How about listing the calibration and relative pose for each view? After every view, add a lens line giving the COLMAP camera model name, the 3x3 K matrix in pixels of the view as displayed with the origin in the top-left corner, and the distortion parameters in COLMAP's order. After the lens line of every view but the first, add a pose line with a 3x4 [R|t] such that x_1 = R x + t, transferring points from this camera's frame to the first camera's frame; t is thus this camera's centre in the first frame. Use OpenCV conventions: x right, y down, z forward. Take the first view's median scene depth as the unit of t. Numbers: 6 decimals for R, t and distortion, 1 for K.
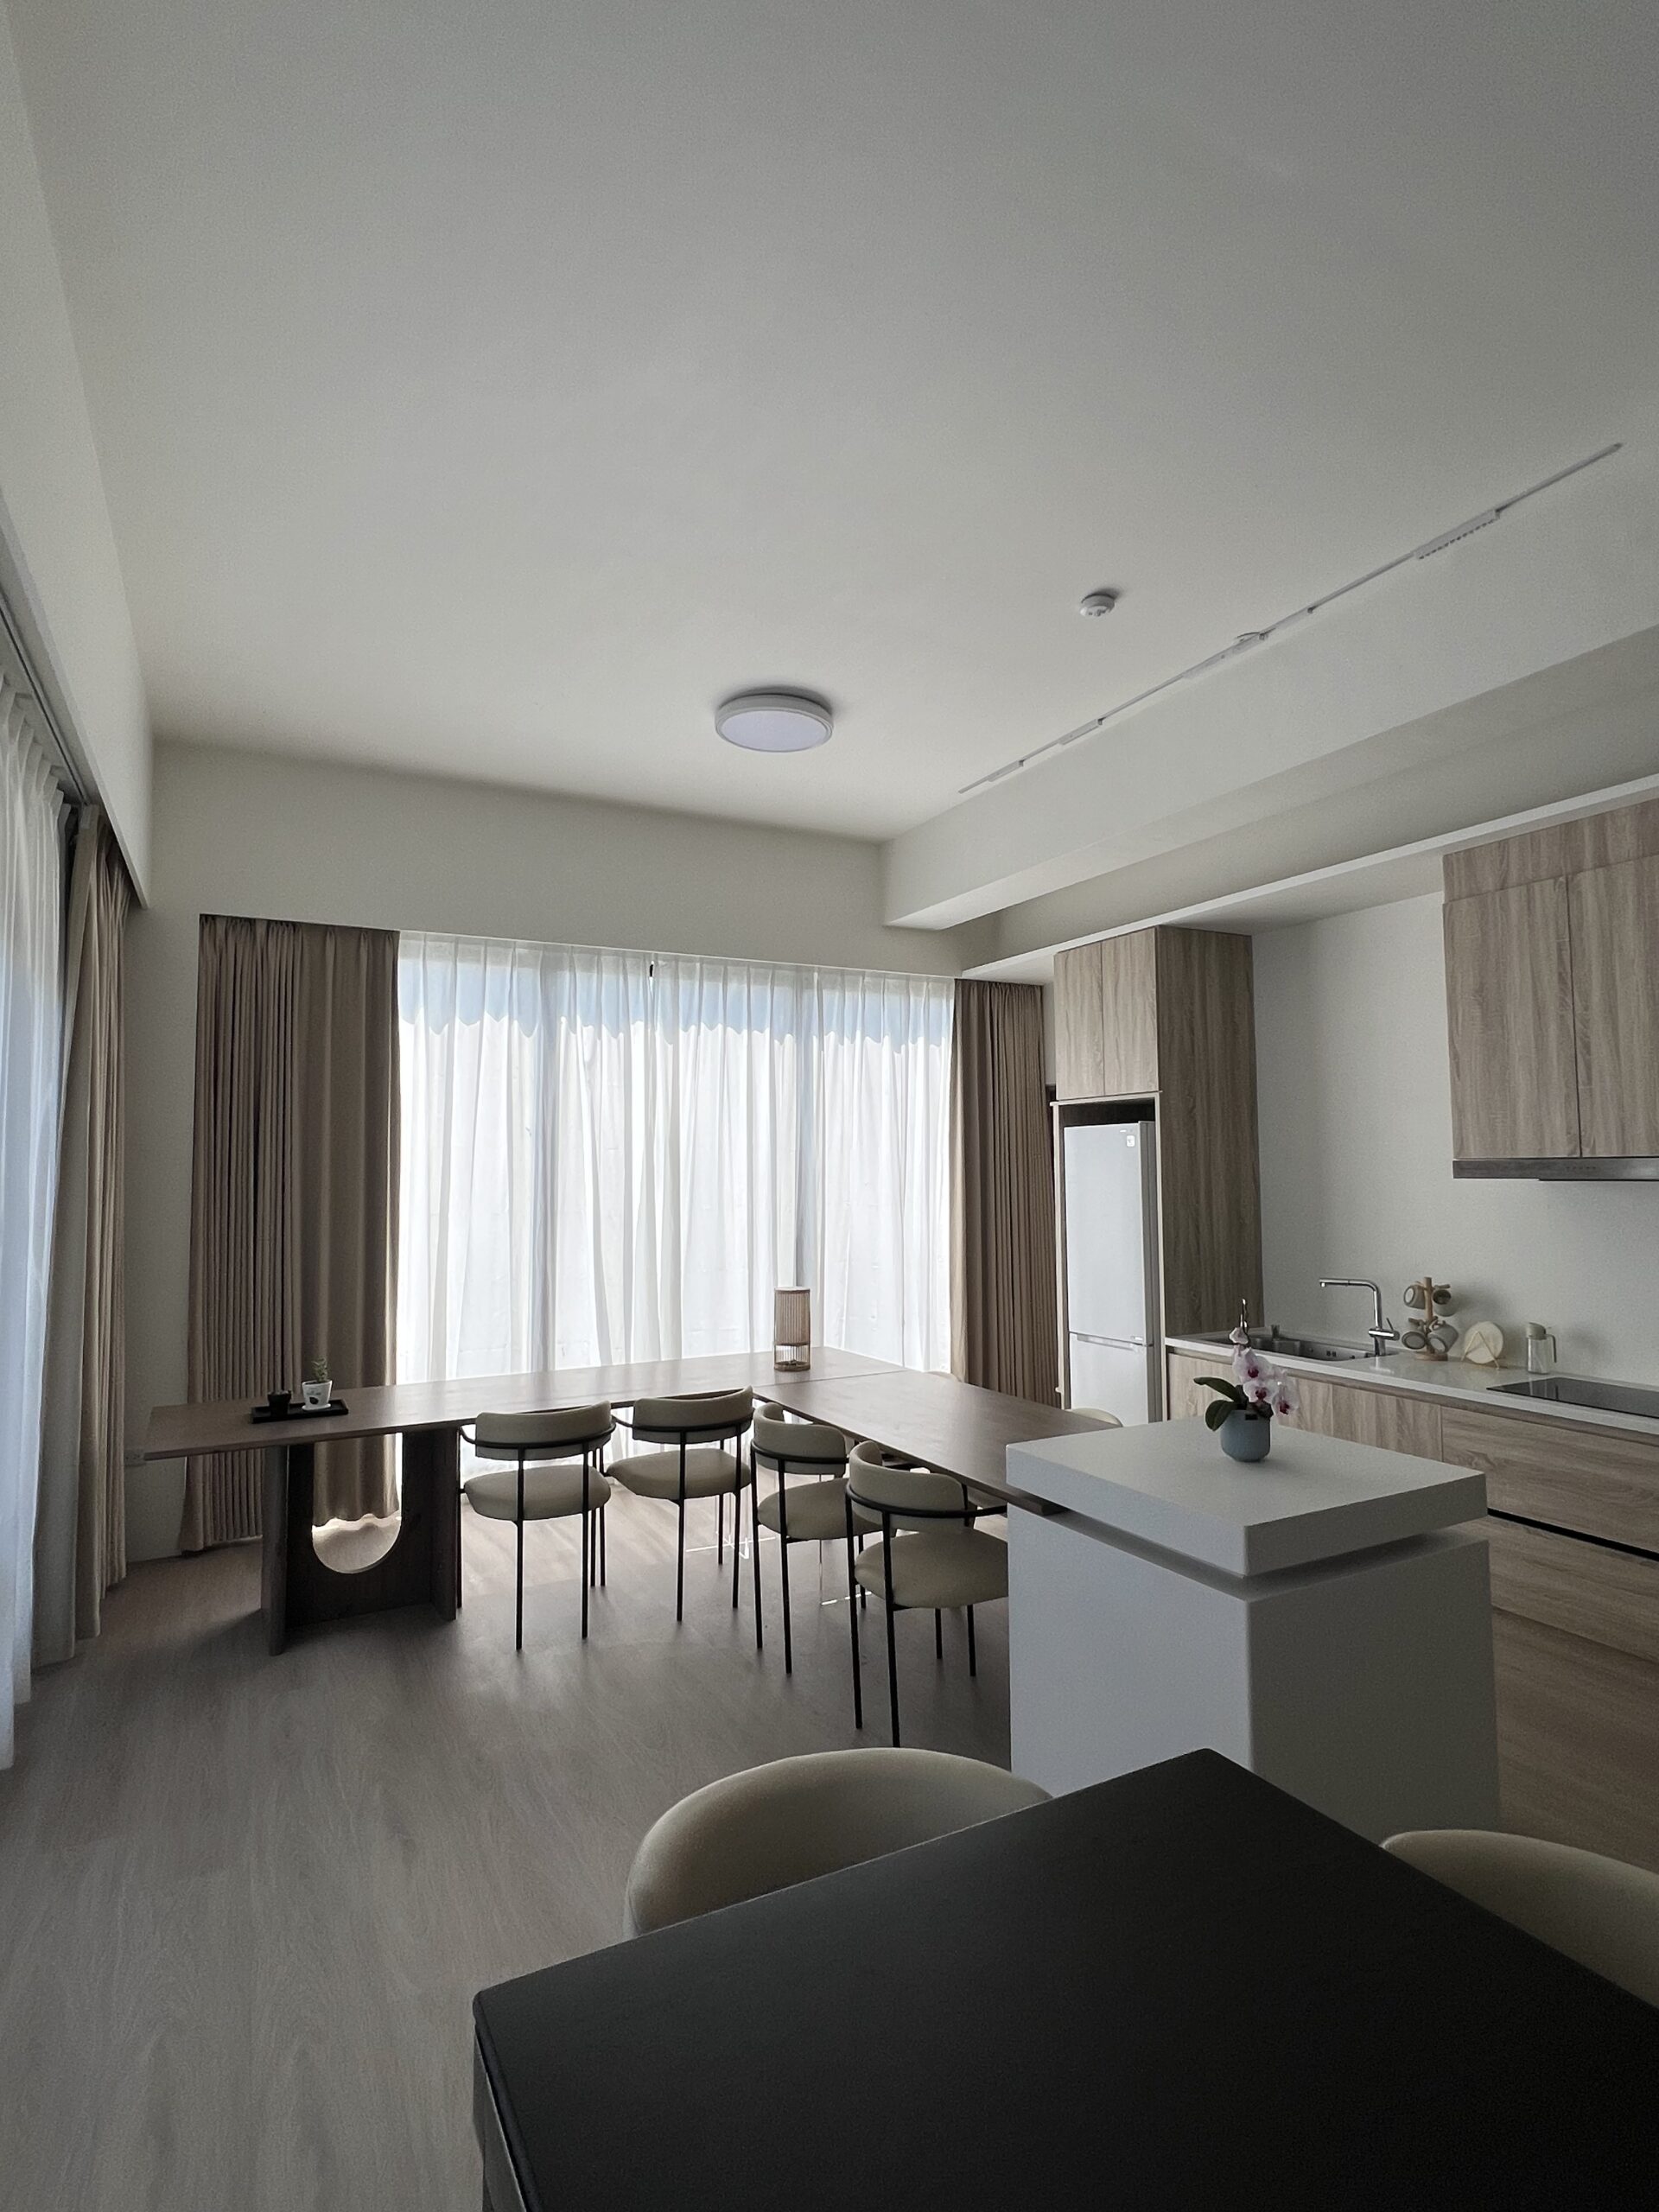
lens RADIAL K [[1081.0, 0, 821.9], [0, 1081.0, 1122.4], [0, 0, 1]] dist [0.004140, 0.000560]
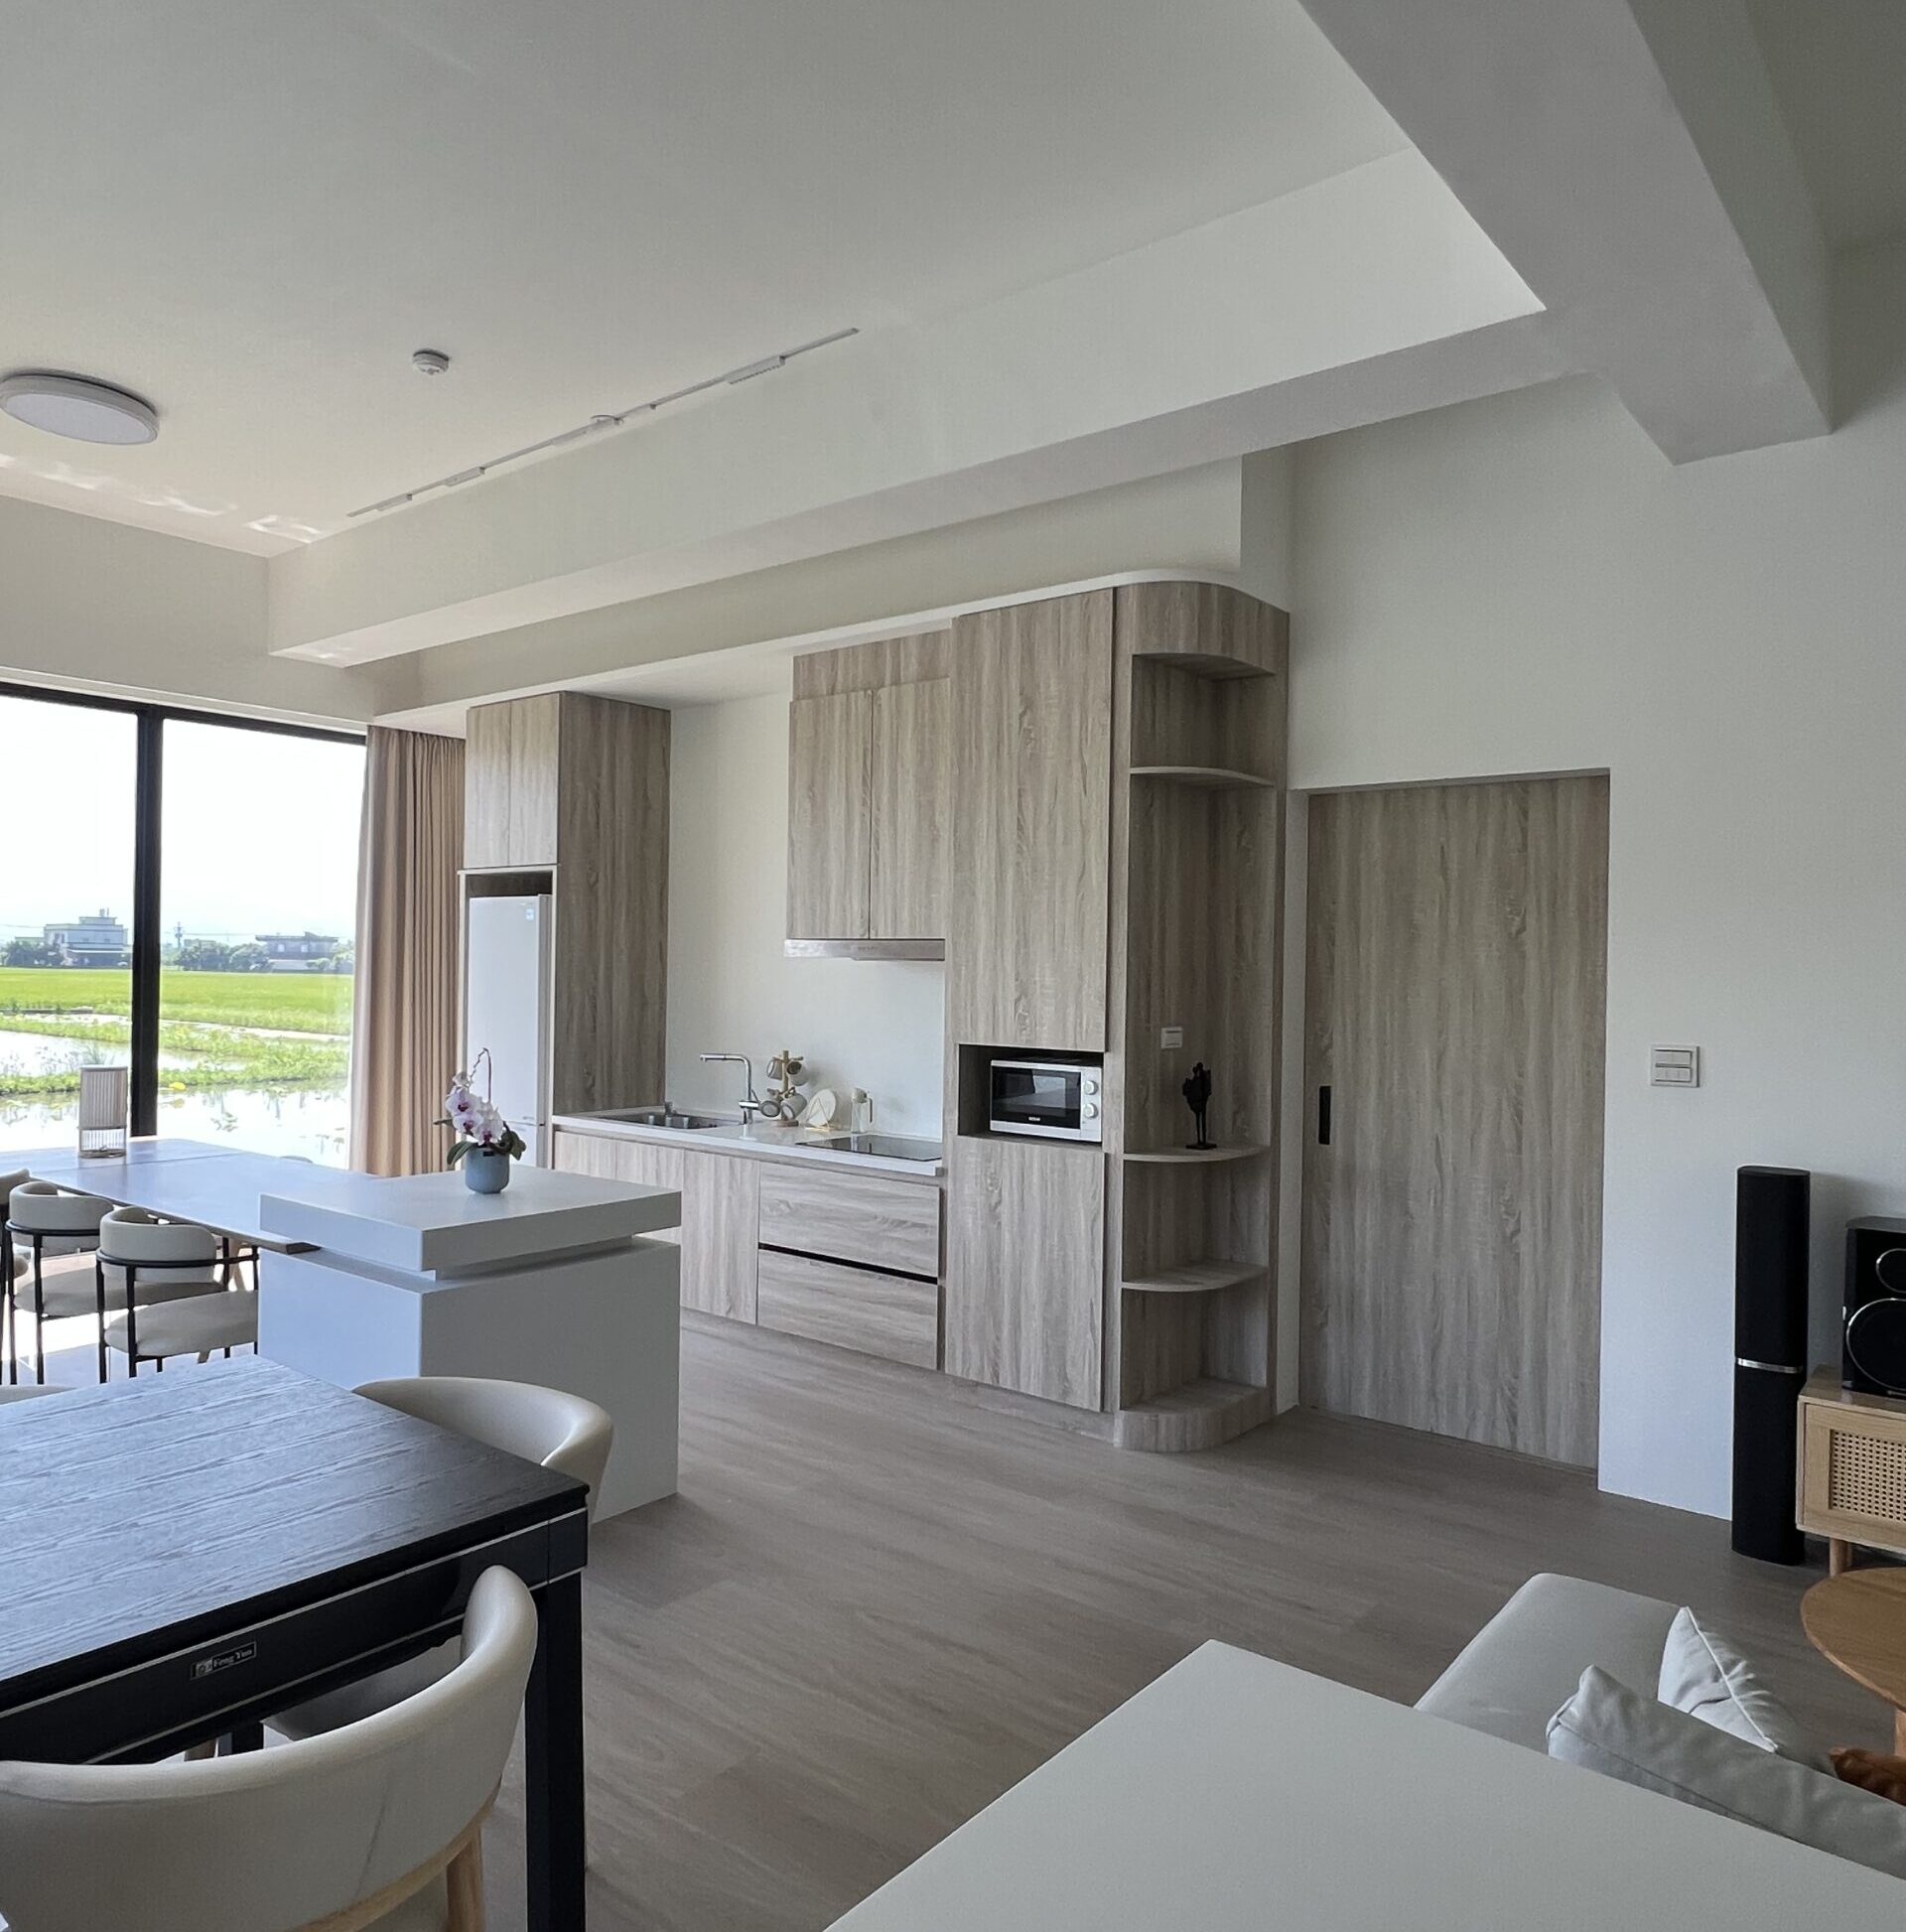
lens RADIAL K [[1397.3, 0, 974.2], [0, 1397.3, 988.3], [0, 0, 1]] dist [0.005275, -0.004146]
pose [[0.921085, 0.018660, 0.388915, 0.293313], [-0.041278, 0.997902, 0.049882, 0.007854], [-0.387168, -0.061999, 0.919922, -0.517850]]
